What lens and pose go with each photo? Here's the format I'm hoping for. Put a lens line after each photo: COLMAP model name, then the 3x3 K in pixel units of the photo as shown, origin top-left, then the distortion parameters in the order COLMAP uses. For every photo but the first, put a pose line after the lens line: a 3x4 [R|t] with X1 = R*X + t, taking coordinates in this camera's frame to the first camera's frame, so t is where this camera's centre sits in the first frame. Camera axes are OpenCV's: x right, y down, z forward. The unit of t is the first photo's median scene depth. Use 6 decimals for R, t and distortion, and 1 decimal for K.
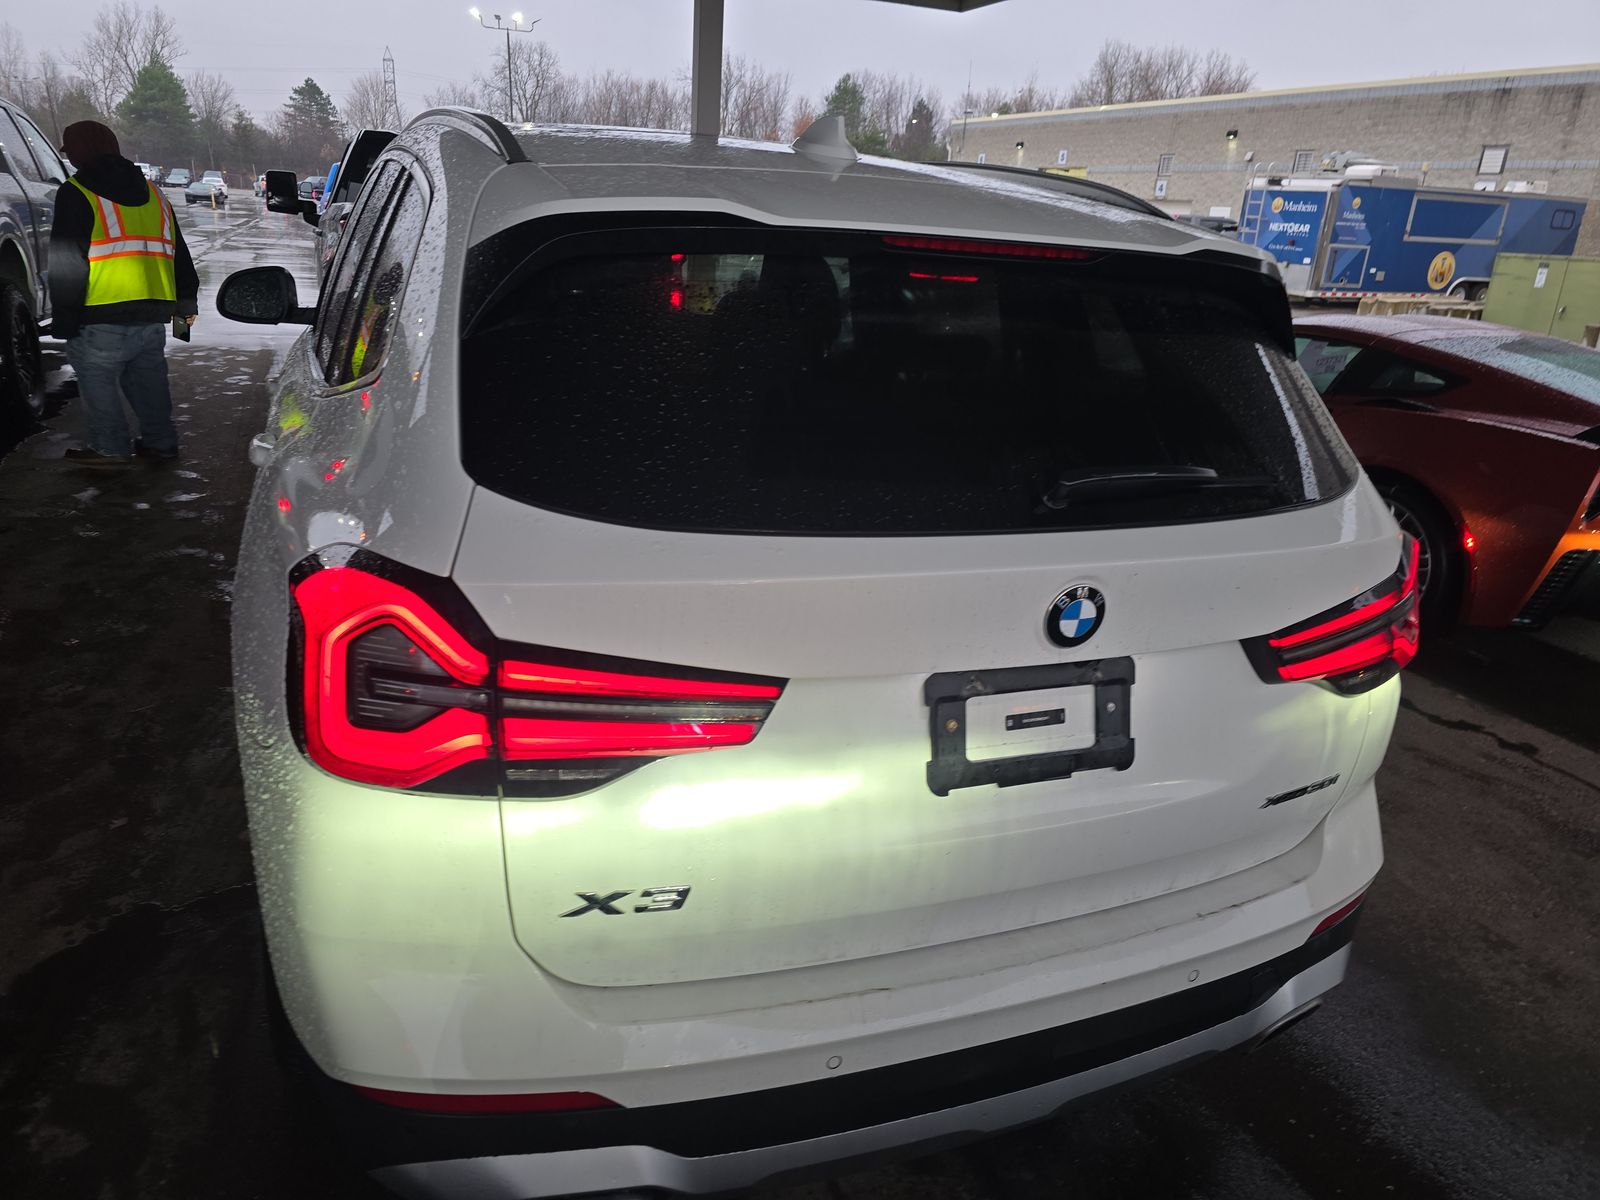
lens RADIAL K [[1066.8, 0, 800.1], [0, 1066.8, 594.1], [0, 0, 1]] dist [0.047447, -0.038695]
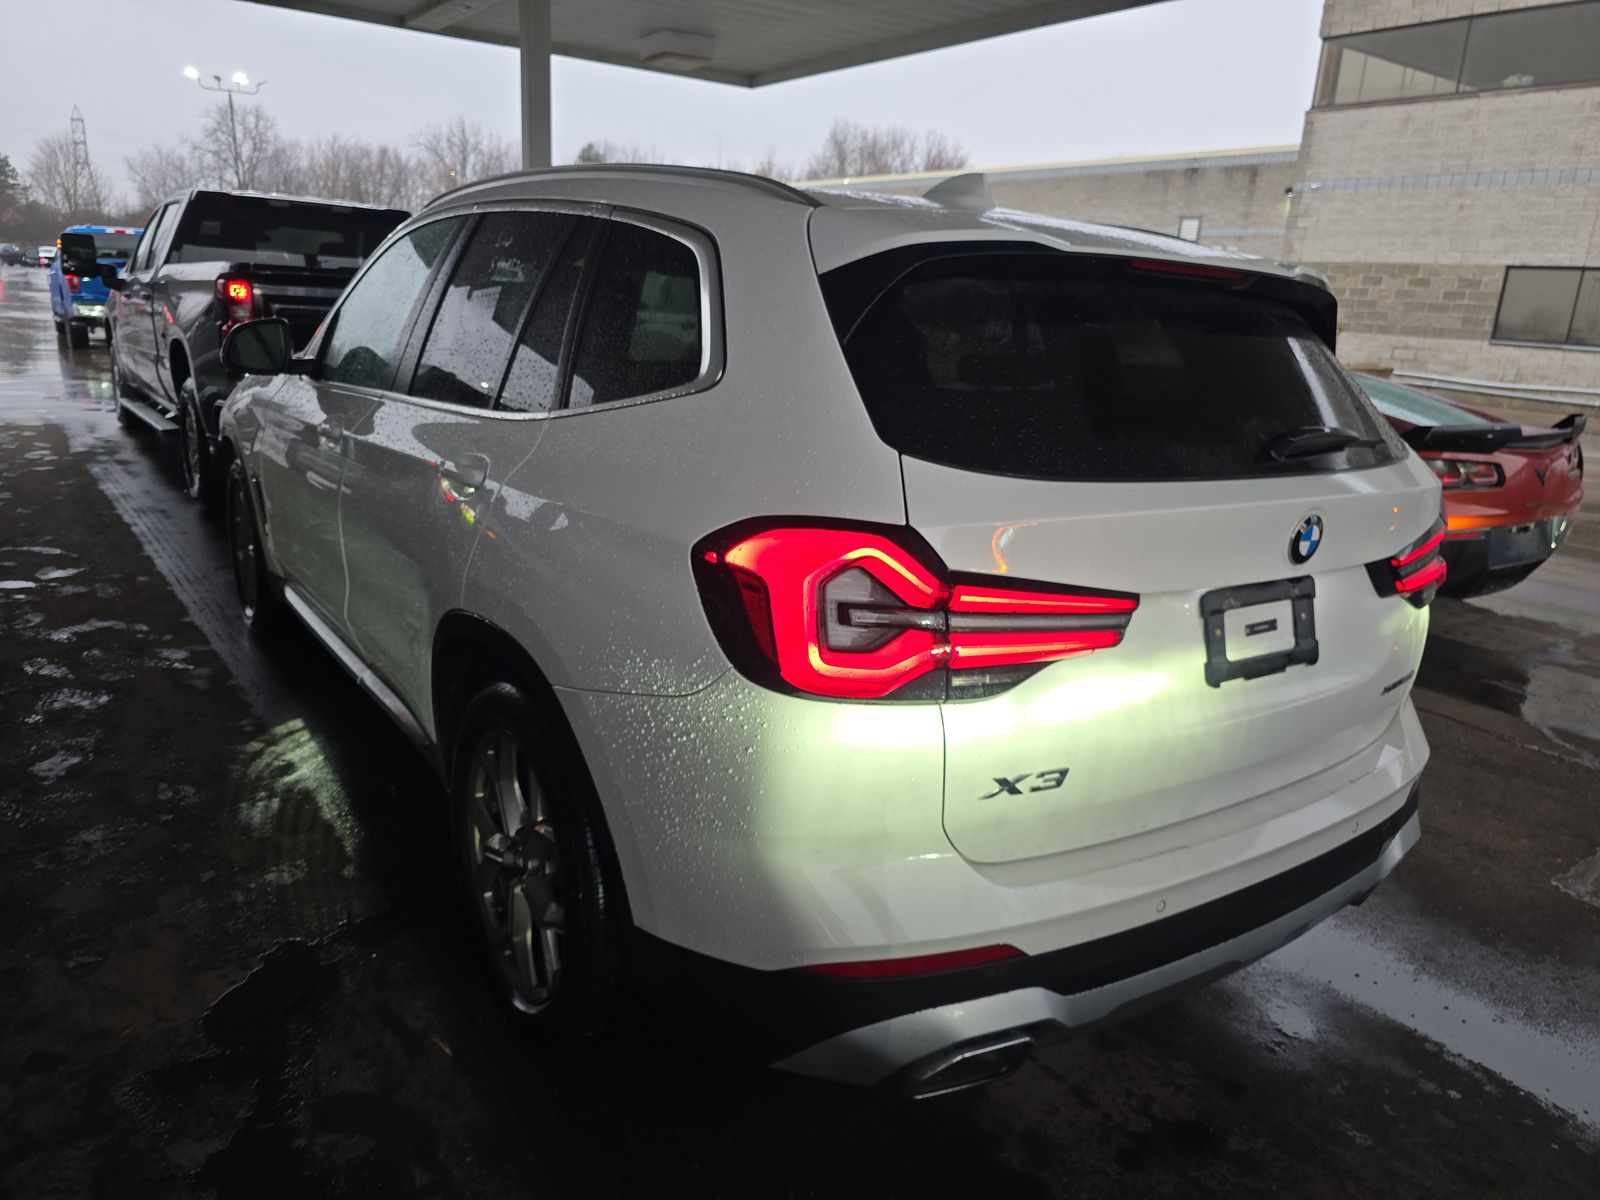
lens RADIAL K [[1066.8, 0, 800.1], [0, 1066.8, 594.1], [0, 0, 1]] dist [0.047447, -0.038695]
pose [[0.976439, -0.068128, 0.204757, -0.580633], [0.079270, 0.995758, -0.046706, 0.092672], [-0.200707, 0.061836, 0.977698, -0.157098]]
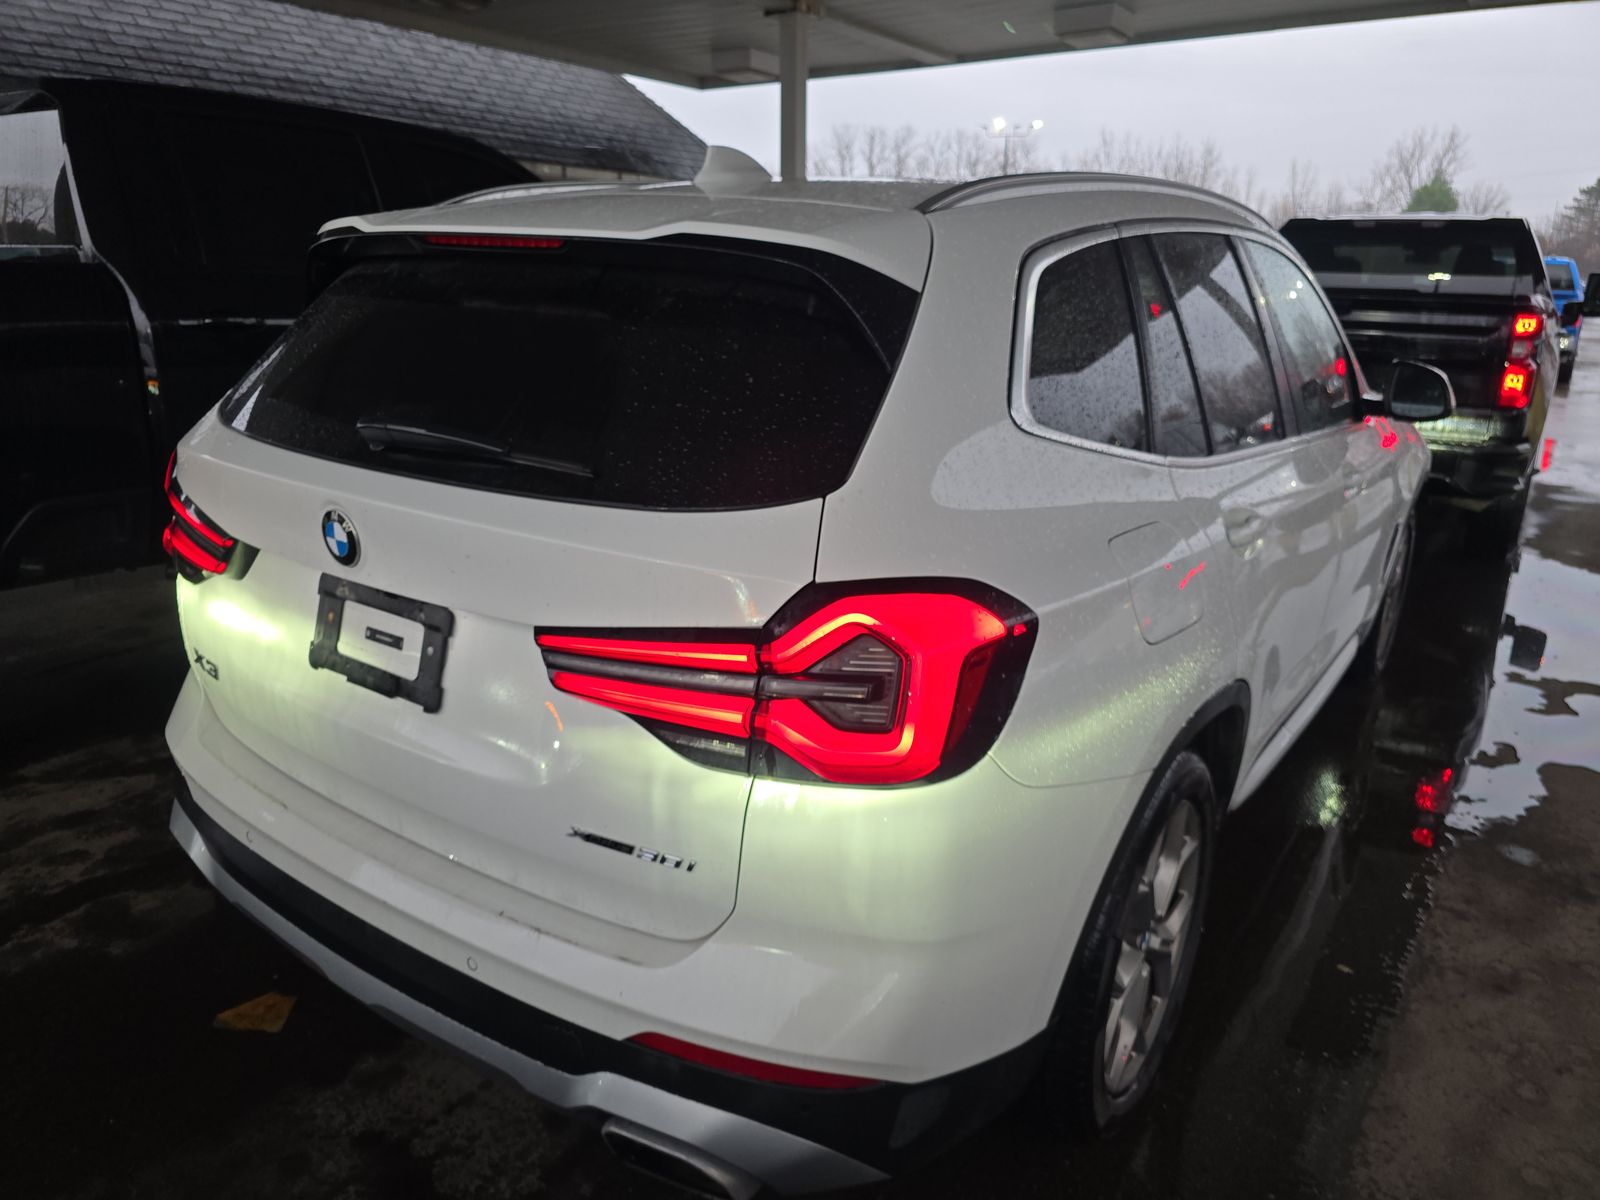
lens RADIAL K [[1097.1, 0, 809.6], [0, 1097.1, 598.0], [0, 0, 1]] dist [0.038619, -0.047153]
pose [[0.540235, 0.187925, -0.820262, 1.416913], [-0.265319, 0.963067, 0.045900, -0.099002], [0.798593, 0.192835, 0.570143, 0.675879]]
